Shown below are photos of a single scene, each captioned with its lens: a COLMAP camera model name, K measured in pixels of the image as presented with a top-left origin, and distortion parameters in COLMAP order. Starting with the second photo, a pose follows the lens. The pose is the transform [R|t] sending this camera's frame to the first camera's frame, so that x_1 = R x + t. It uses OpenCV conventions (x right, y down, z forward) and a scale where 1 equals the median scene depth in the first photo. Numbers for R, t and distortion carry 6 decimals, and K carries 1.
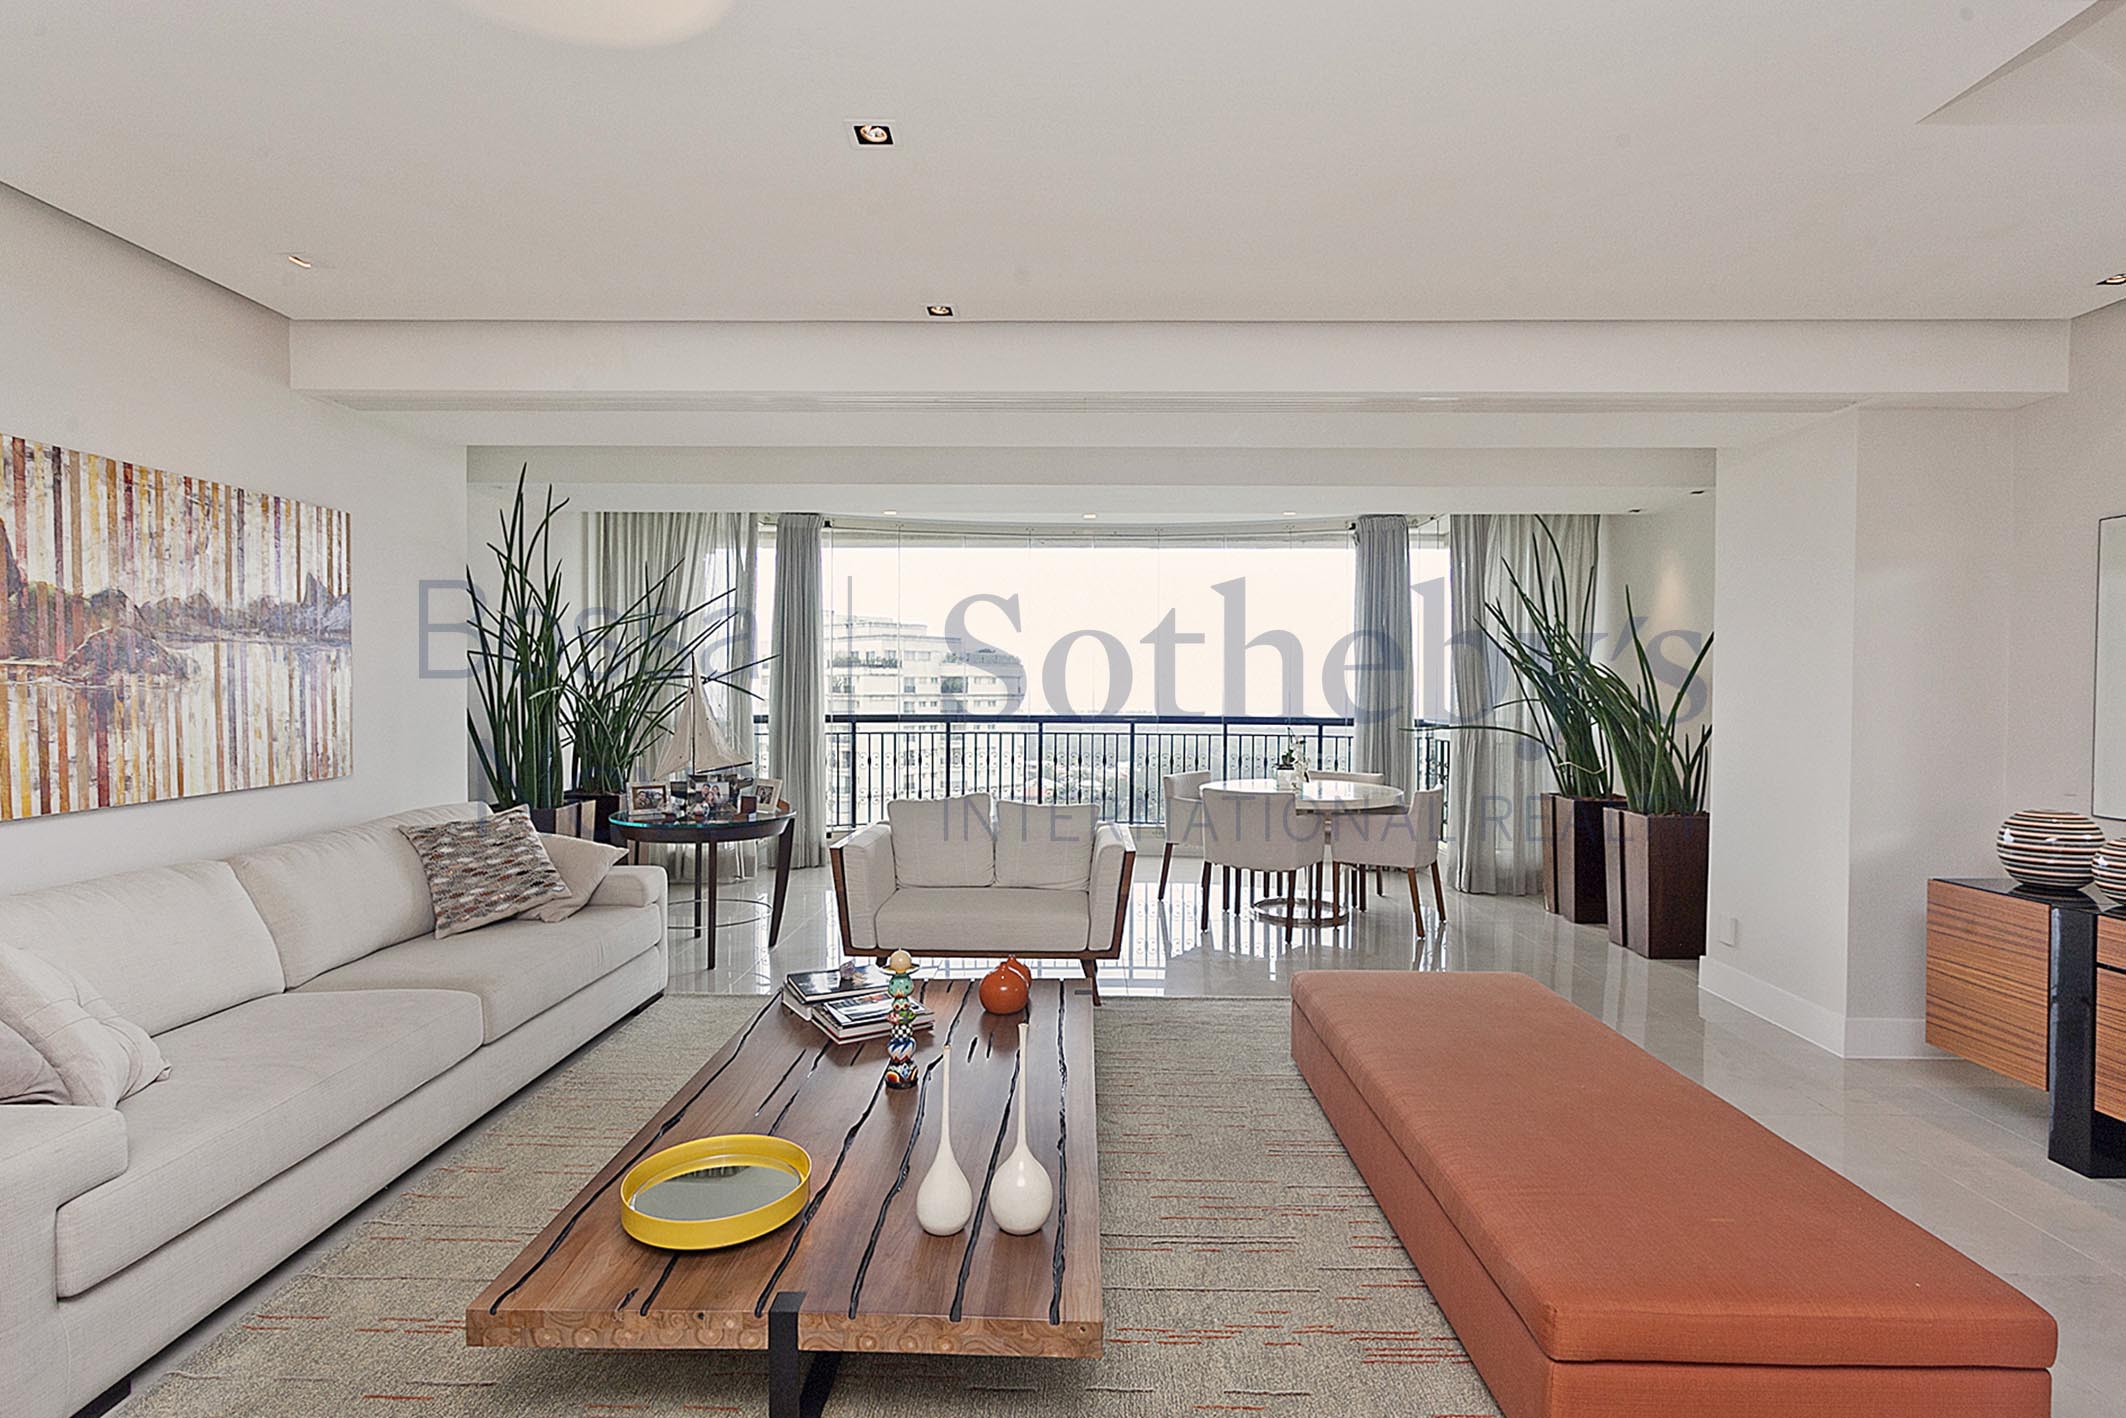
lens RADIAL K [[1028.7, 0, 1102.8], [0, 1028.7, 715.8], [0, 0, 1]] dist [-0.000198, 0.000415]
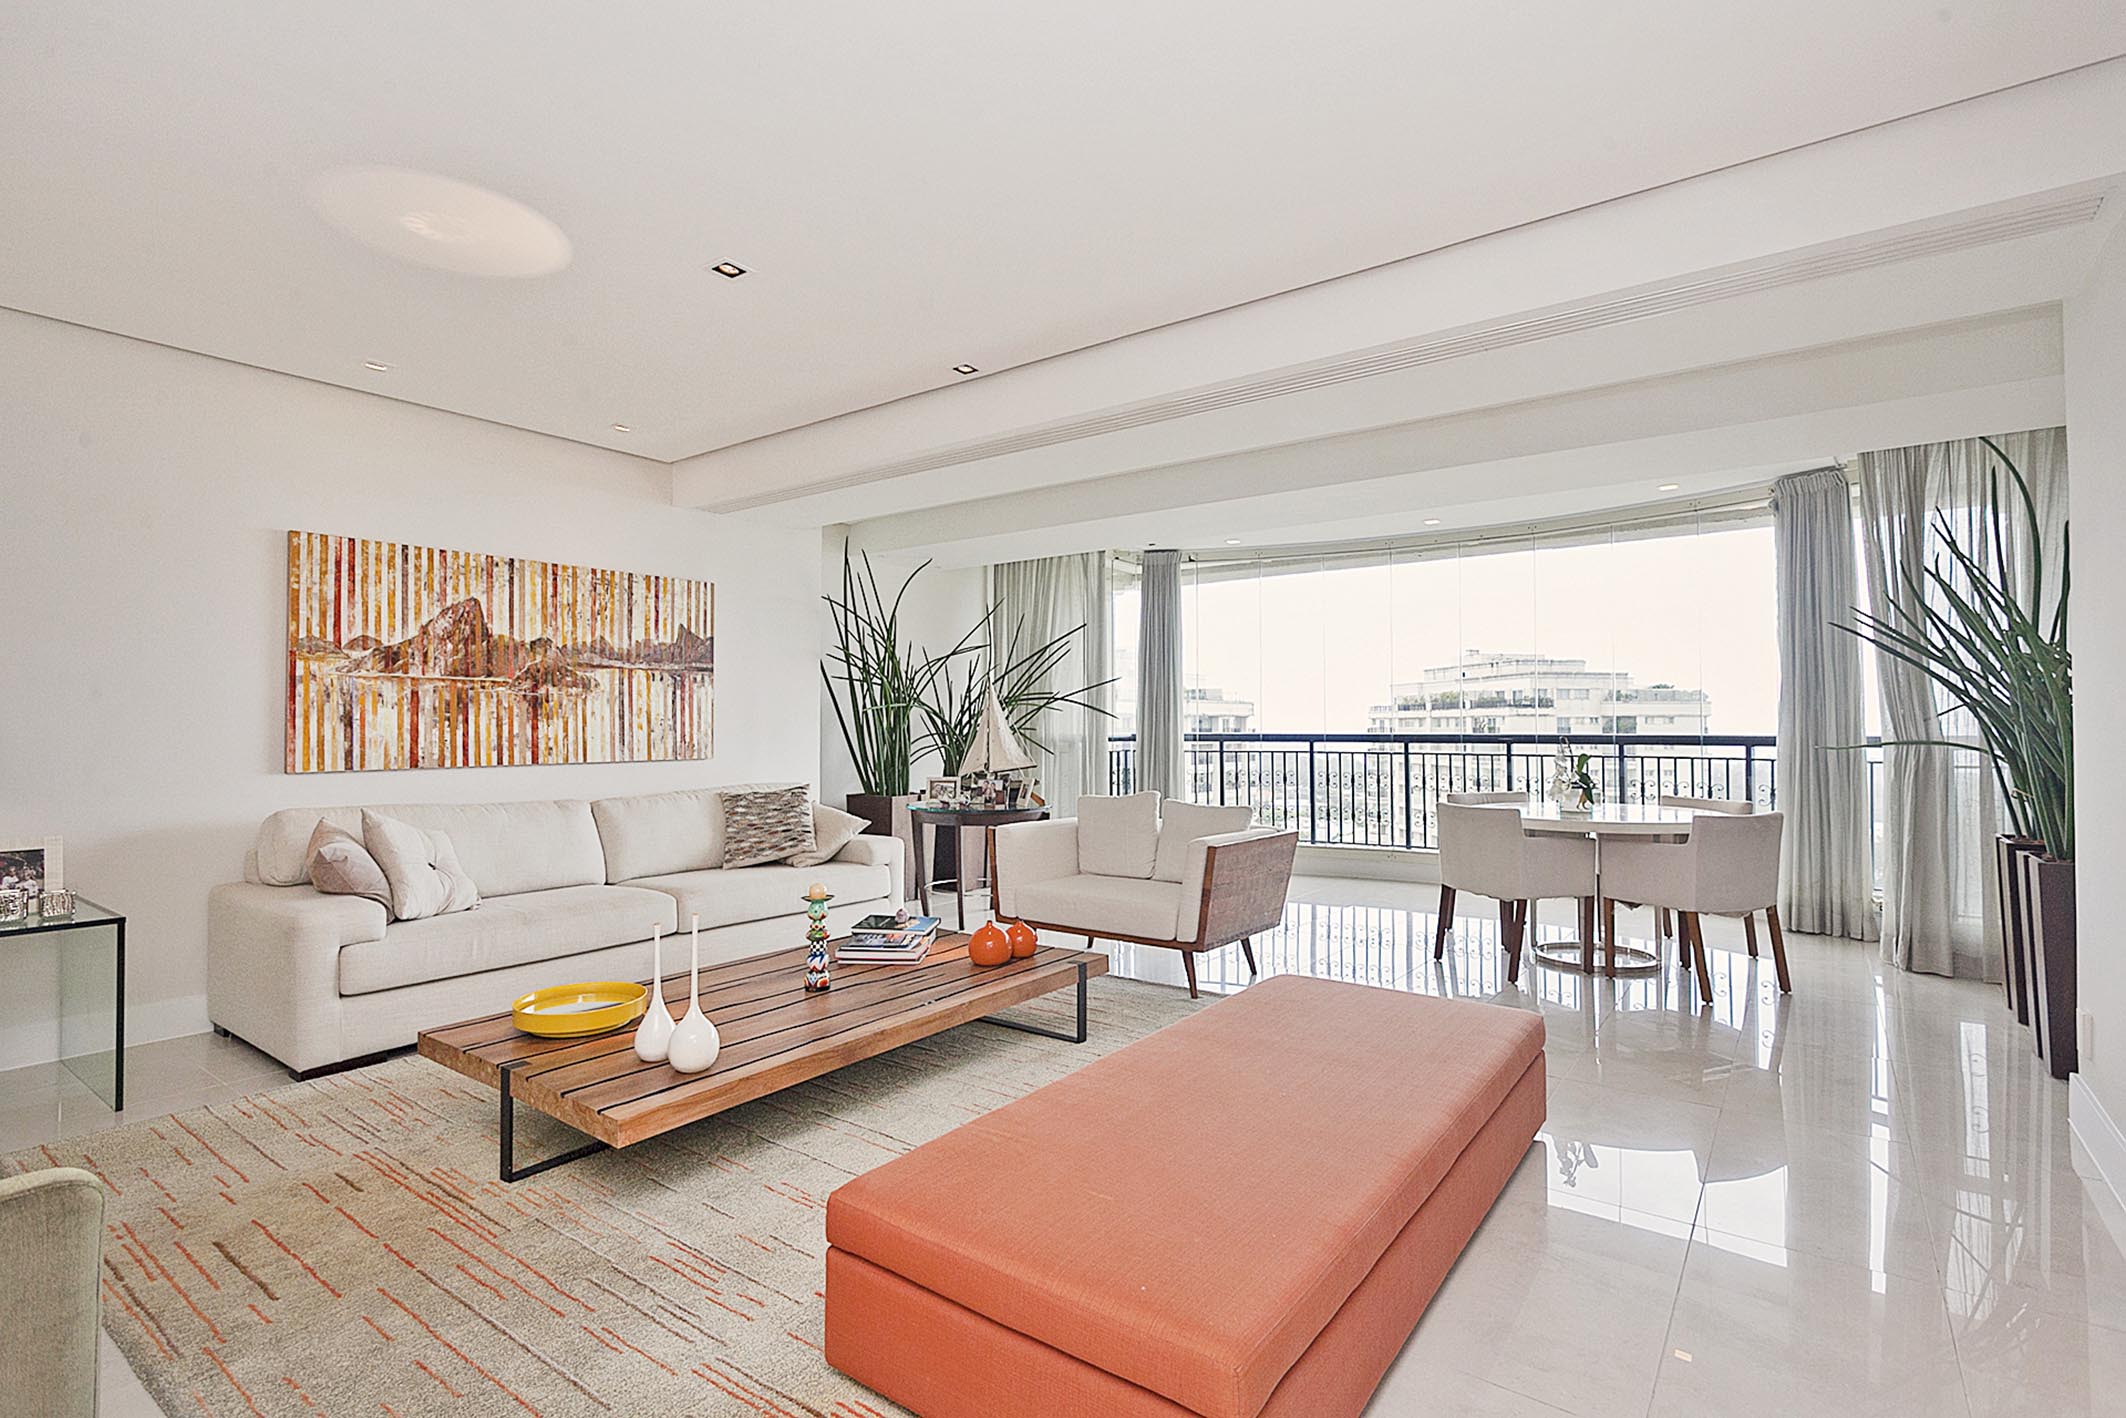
lens RADIAL K [[1028.7, 0, 1080.7], [0, 1028.7, 711.6], [0, 0, 1]] dist [-0.000198, 0.000415]
pose [[0.805547, -0.016642, -0.592298, 0.662644], [-0.010491, 0.999048, -0.042339, 0.054636], [0.592439, 0.040319, 0.804606, 0.132044]]
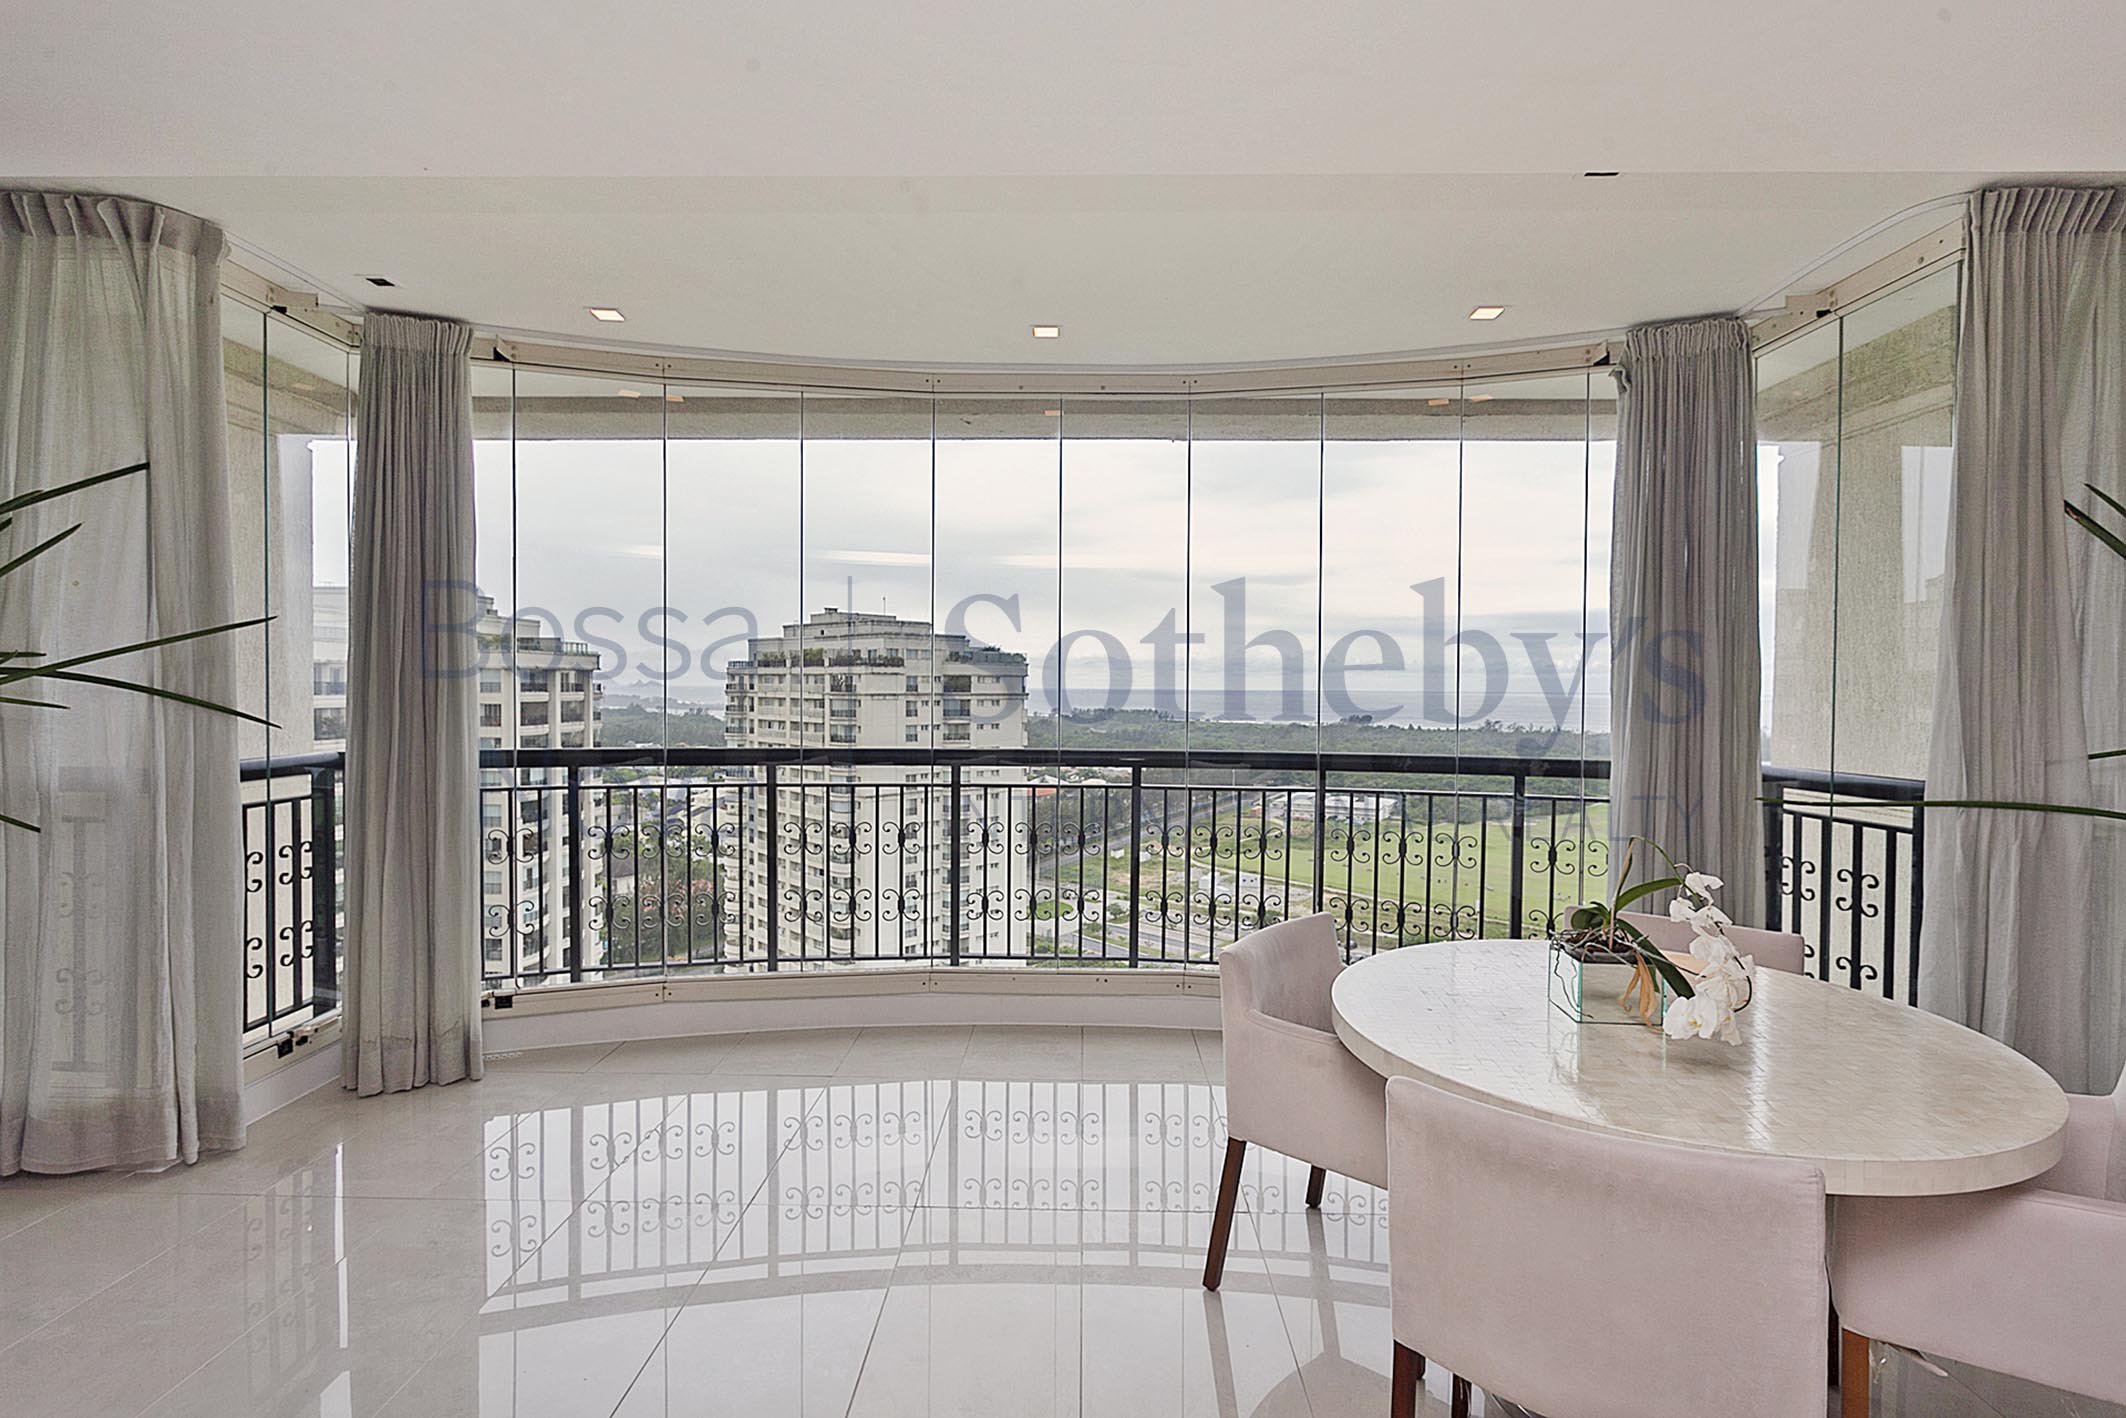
lens RADIAL K [[1028.7, 0, 1072.0], [0, 1028.7, 704.7], [0, 0, 1]] dist [-0.000198, 0.000415]
pose [[0.999377, 0.004321, -0.035037, 0.037964], [-0.004680, 0.999937, -0.010176, -0.045453], [0.034991, 0.010333, 0.999334, 1.247375]]
